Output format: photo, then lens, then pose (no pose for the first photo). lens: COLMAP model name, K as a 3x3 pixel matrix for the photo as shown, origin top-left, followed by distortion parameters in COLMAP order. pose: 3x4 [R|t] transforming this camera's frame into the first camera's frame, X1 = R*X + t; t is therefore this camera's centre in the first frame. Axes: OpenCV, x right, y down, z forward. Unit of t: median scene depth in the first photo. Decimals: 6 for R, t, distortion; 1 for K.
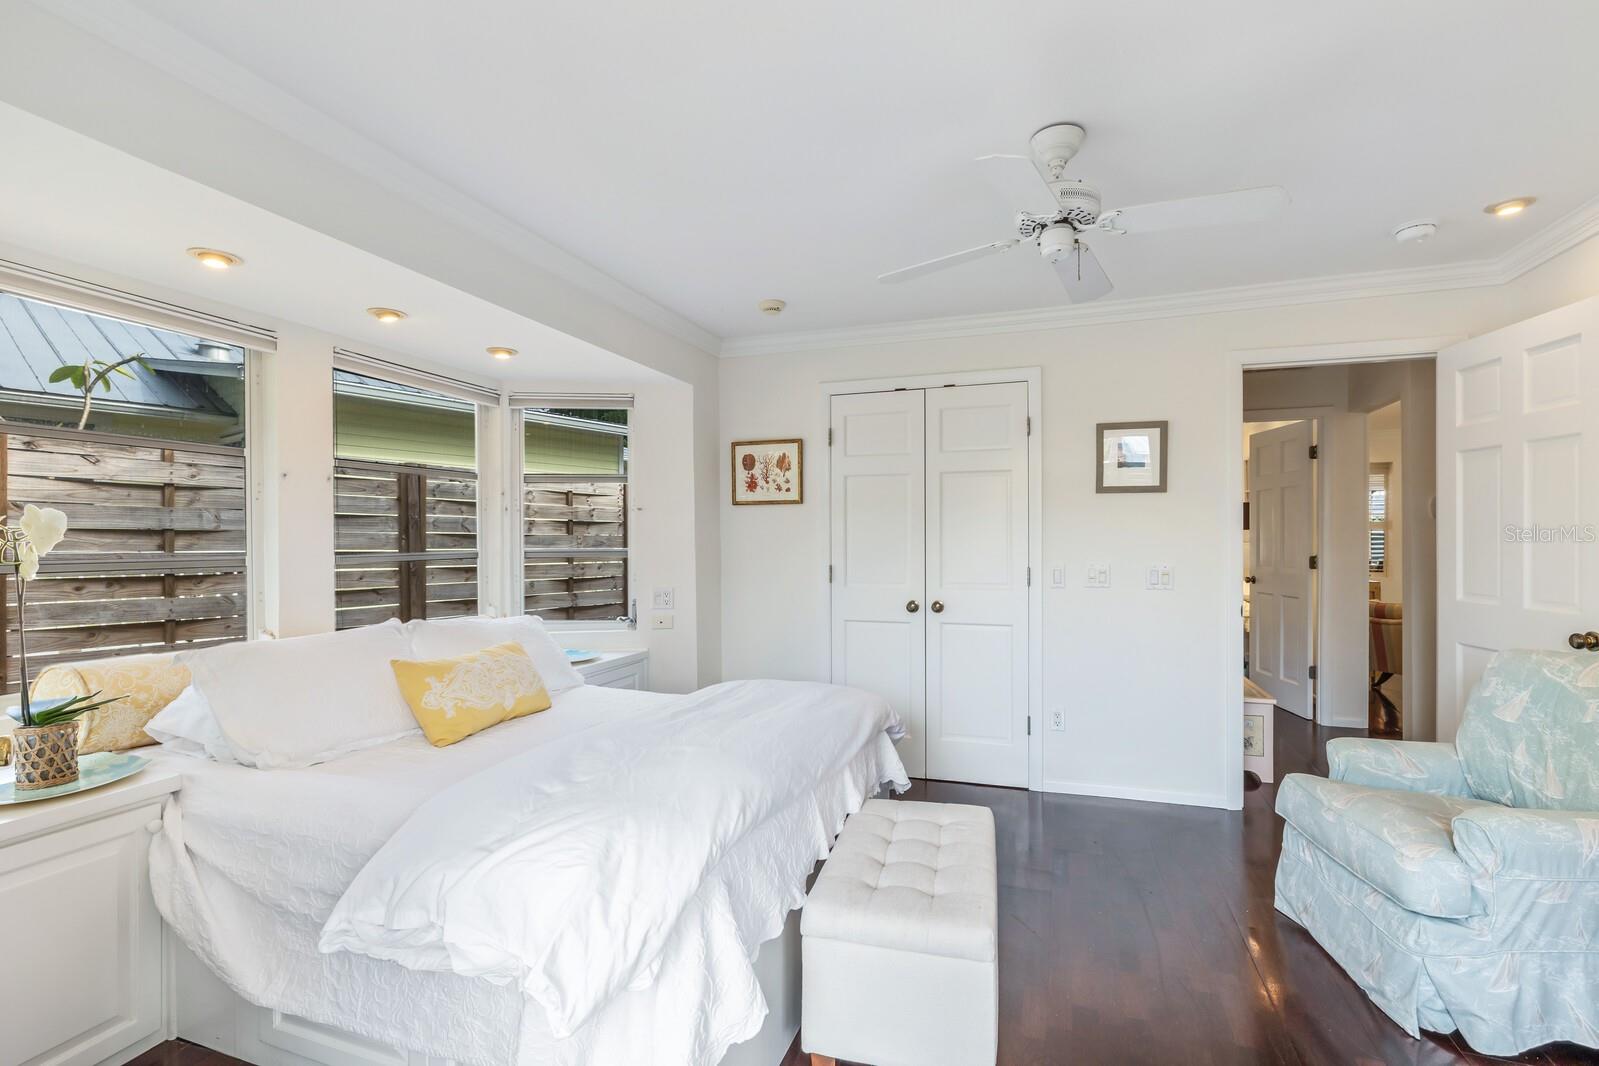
lens RADIAL K [[727.2, 0, 800.9], [0, 727.2, 538.1], [0, 0, 1]] dist [0.000147, -0.000002]
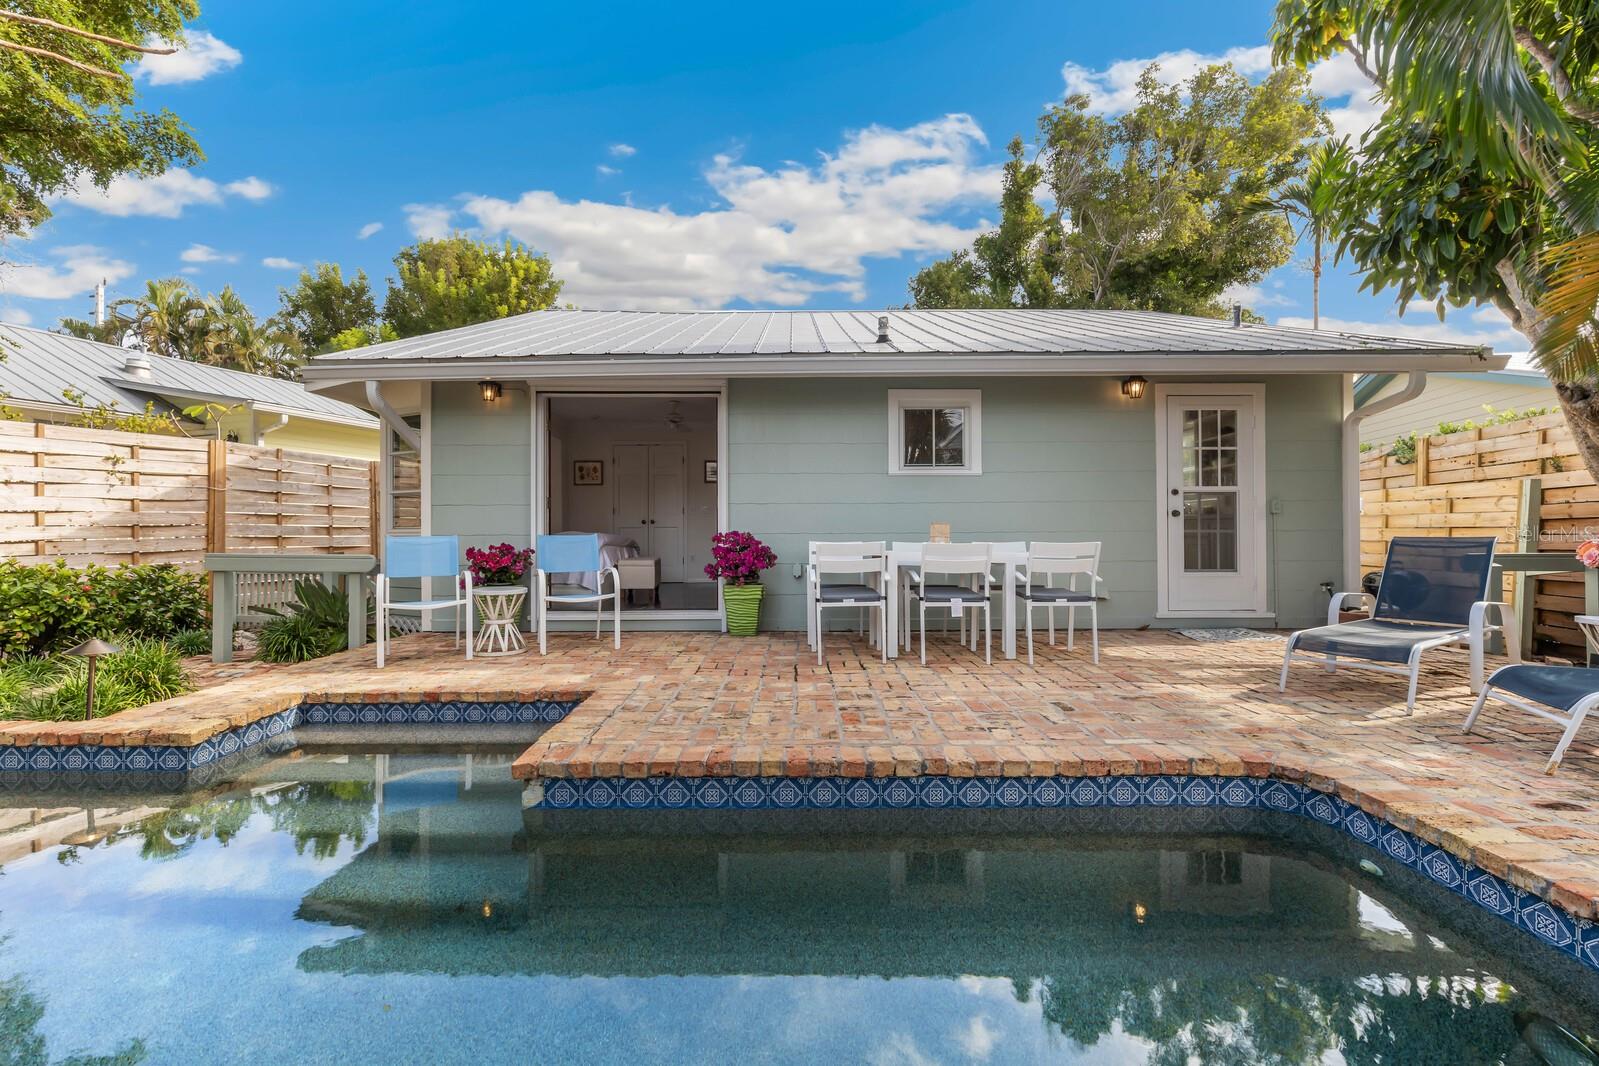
lens RADIAL K [[675.5, 0, 801.7], [0, 675.5, 527.1], [0, 0, 1]] dist [0.001410, -0.001233]
pose [[0.944179, -0.000007, 0.329434, -0.116401], [0.000465, 0.999999, -0.001314, 0.103529], [-0.329434, 0.001394, 0.944178, -1.477684]]
